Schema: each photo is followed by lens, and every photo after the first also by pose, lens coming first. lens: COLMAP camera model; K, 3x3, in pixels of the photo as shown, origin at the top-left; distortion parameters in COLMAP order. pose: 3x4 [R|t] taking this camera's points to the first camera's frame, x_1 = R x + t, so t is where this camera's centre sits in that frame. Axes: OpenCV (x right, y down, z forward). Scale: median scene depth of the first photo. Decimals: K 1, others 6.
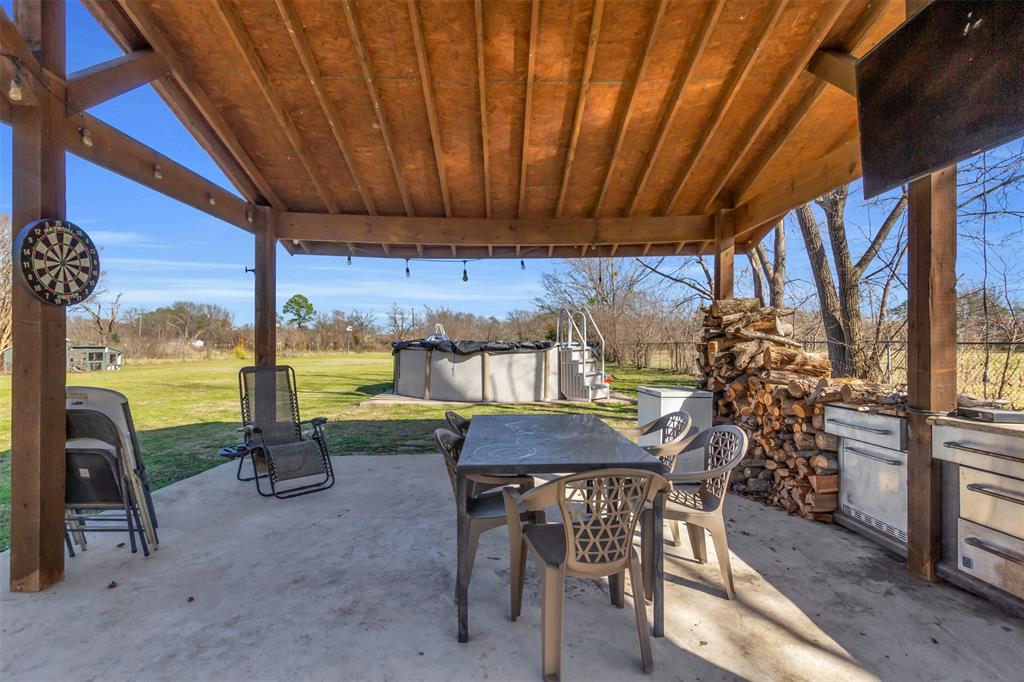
lens RADIAL K [[473.2, 0, 512.0], [0, 473.2, 341.0], [0, 0, 1]] dist [0.004773, -0.000007]
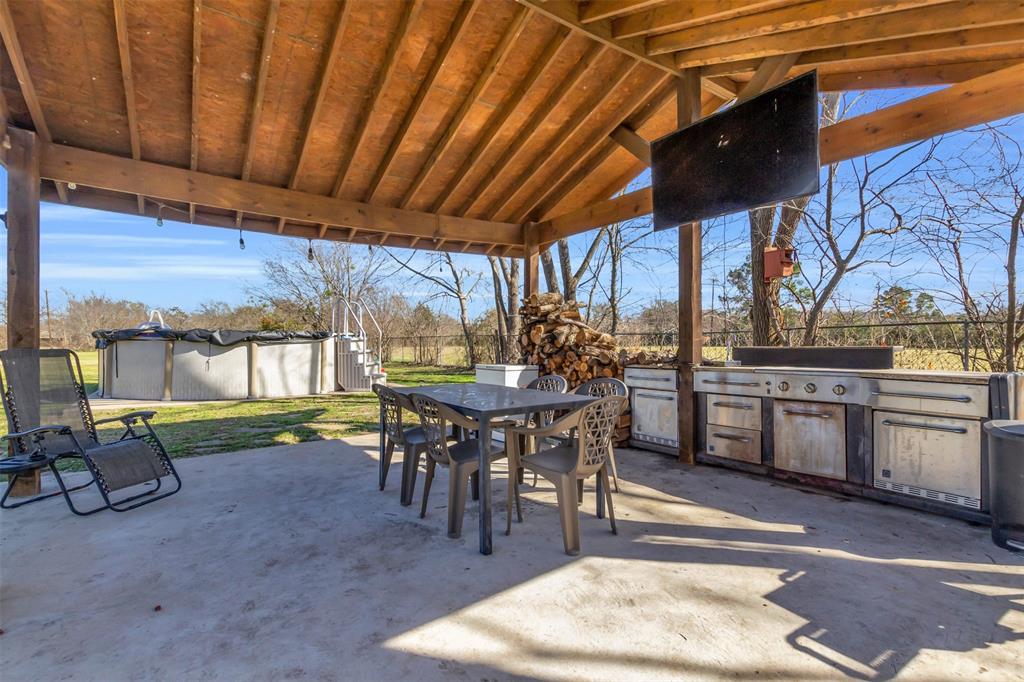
lens RADIAL K [[473.2, 0, 512.0], [0, 473.2, 341.0], [0, 0, 1]] dist [0.004773, -0.000007]
pose [[0.832869, 0.000033, 0.553471, -0.326750], [-0.002753, 0.999988, 0.004083, 0.035655], [-0.553464, -0.004925, 0.832859, -0.020934]]
